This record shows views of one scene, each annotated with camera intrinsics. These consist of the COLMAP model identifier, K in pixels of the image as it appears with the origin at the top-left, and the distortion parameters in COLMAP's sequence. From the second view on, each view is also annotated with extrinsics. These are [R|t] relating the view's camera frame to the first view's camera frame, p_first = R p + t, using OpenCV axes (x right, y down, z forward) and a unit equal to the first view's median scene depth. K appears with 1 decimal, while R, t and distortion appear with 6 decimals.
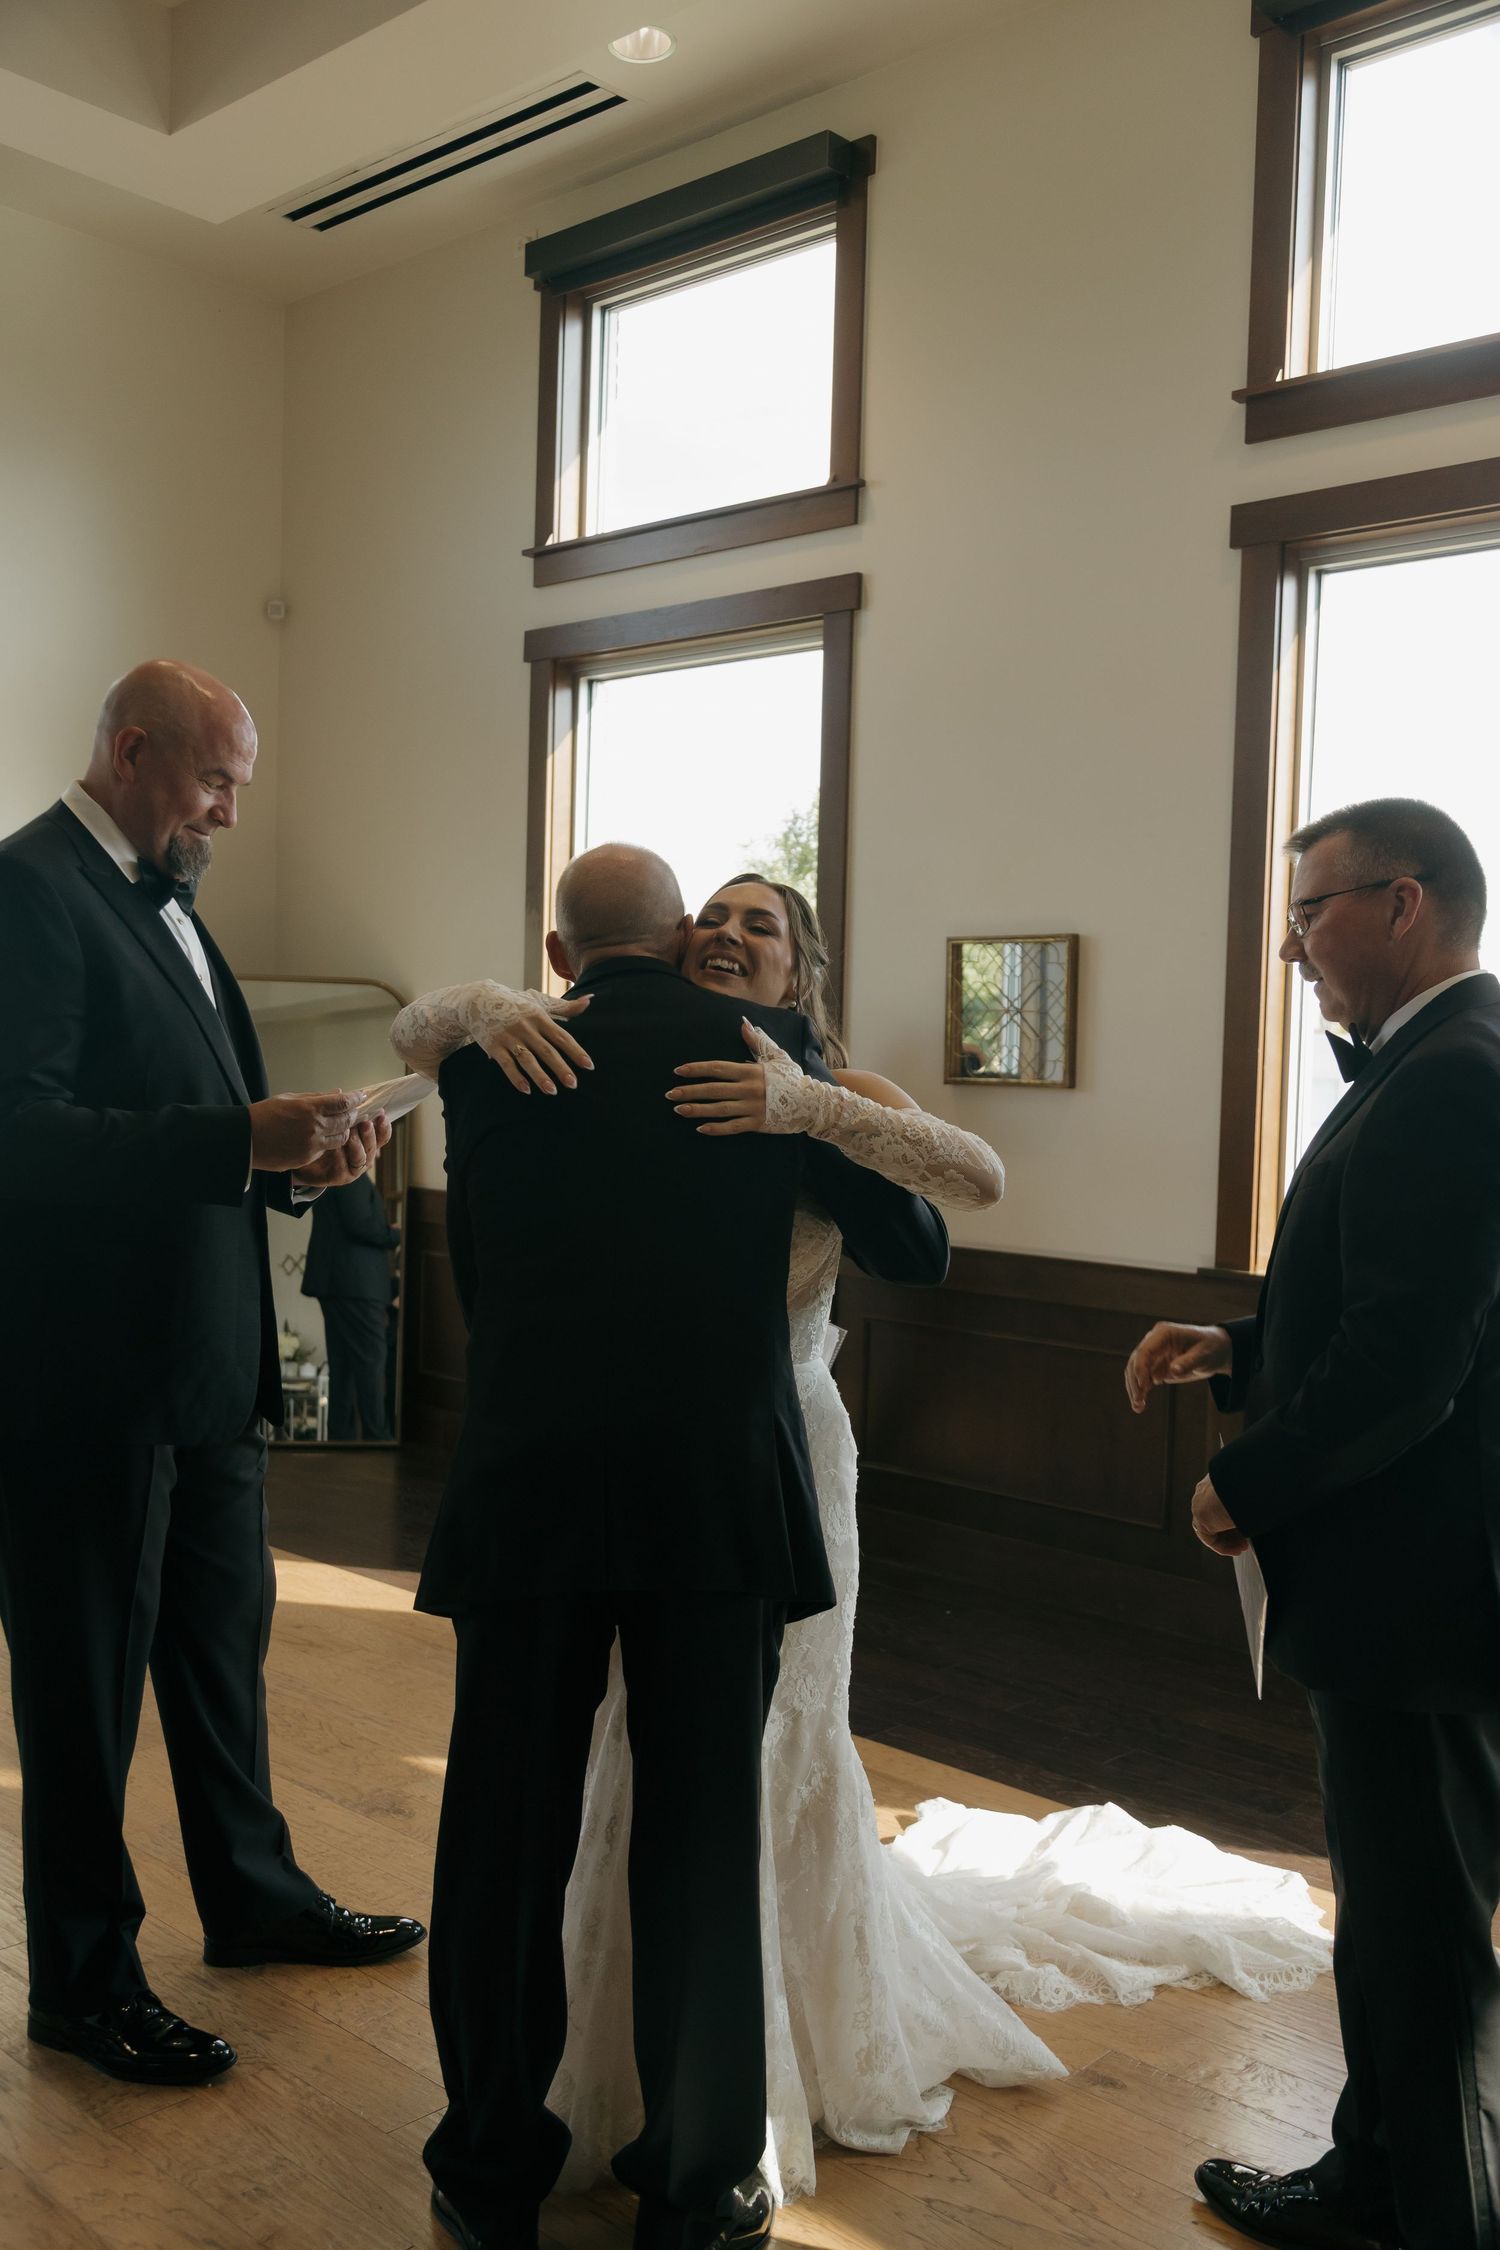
lens RADIAL K [[2021.1, 0, 750.0], [0, 2021.1, 1125.0], [0, 0, 1]] dist [0.007362, 0.002240]
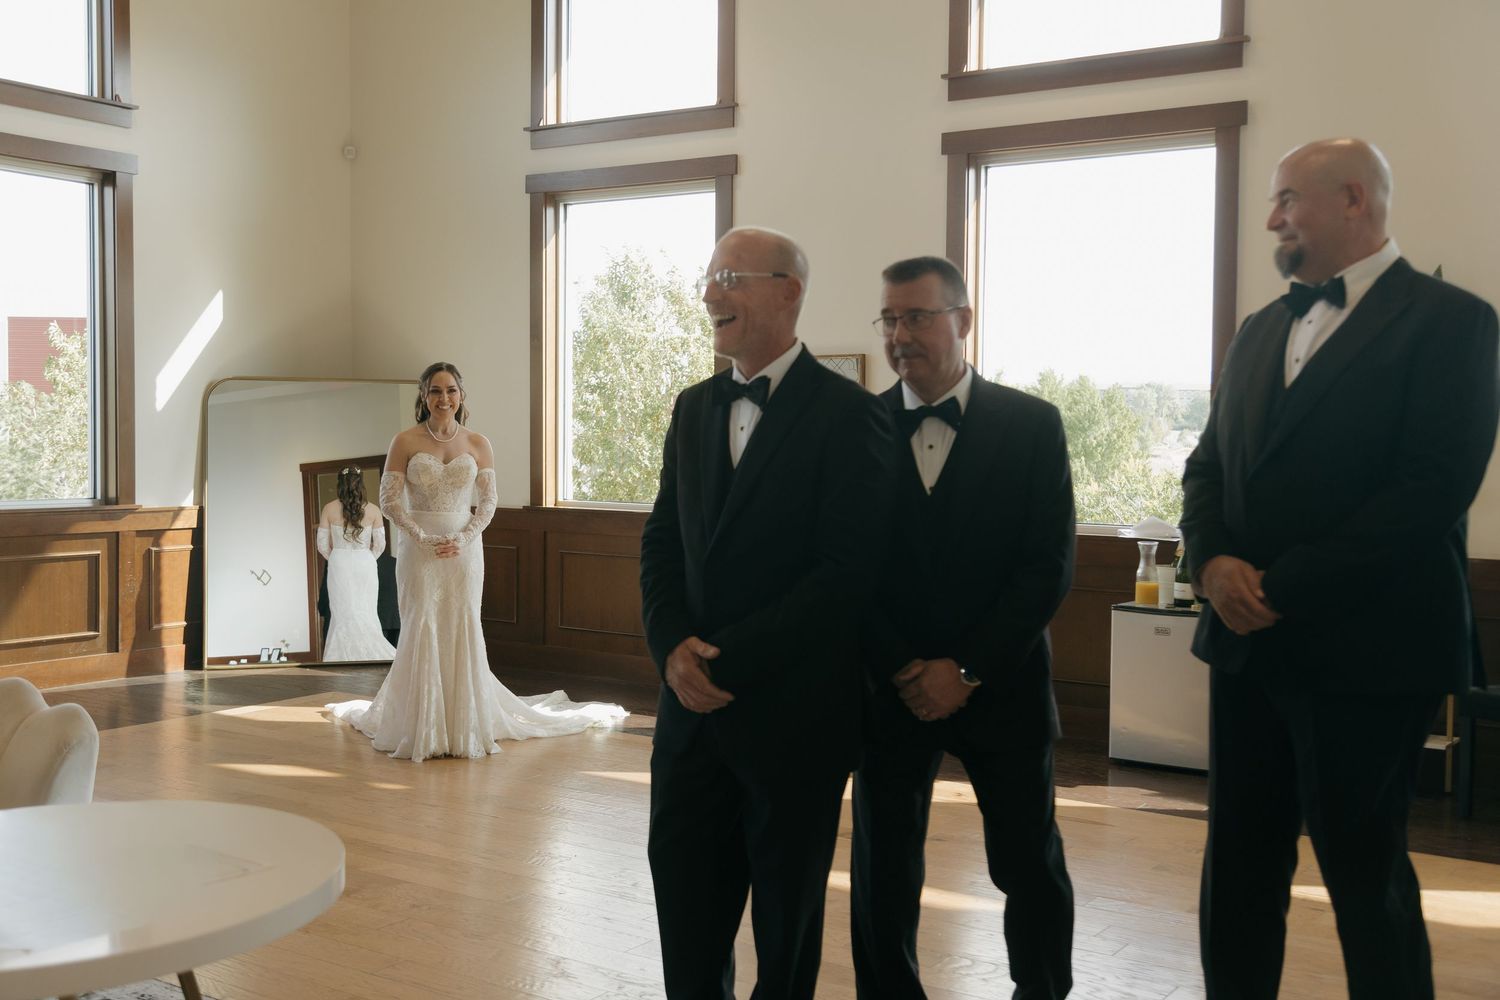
lens RADIAL K [[1682.0, 0, 750.0], [0, 1682.0, 500.0], [0, 0, 1]] dist [0.007818, 0.040700]
pose [[0.987806, -0.025342, 0.153615, -0.165332], [0.023986, 0.999655, 0.010673, 0.018600], [-0.153832, -0.006859, 0.988073, -0.467271]]
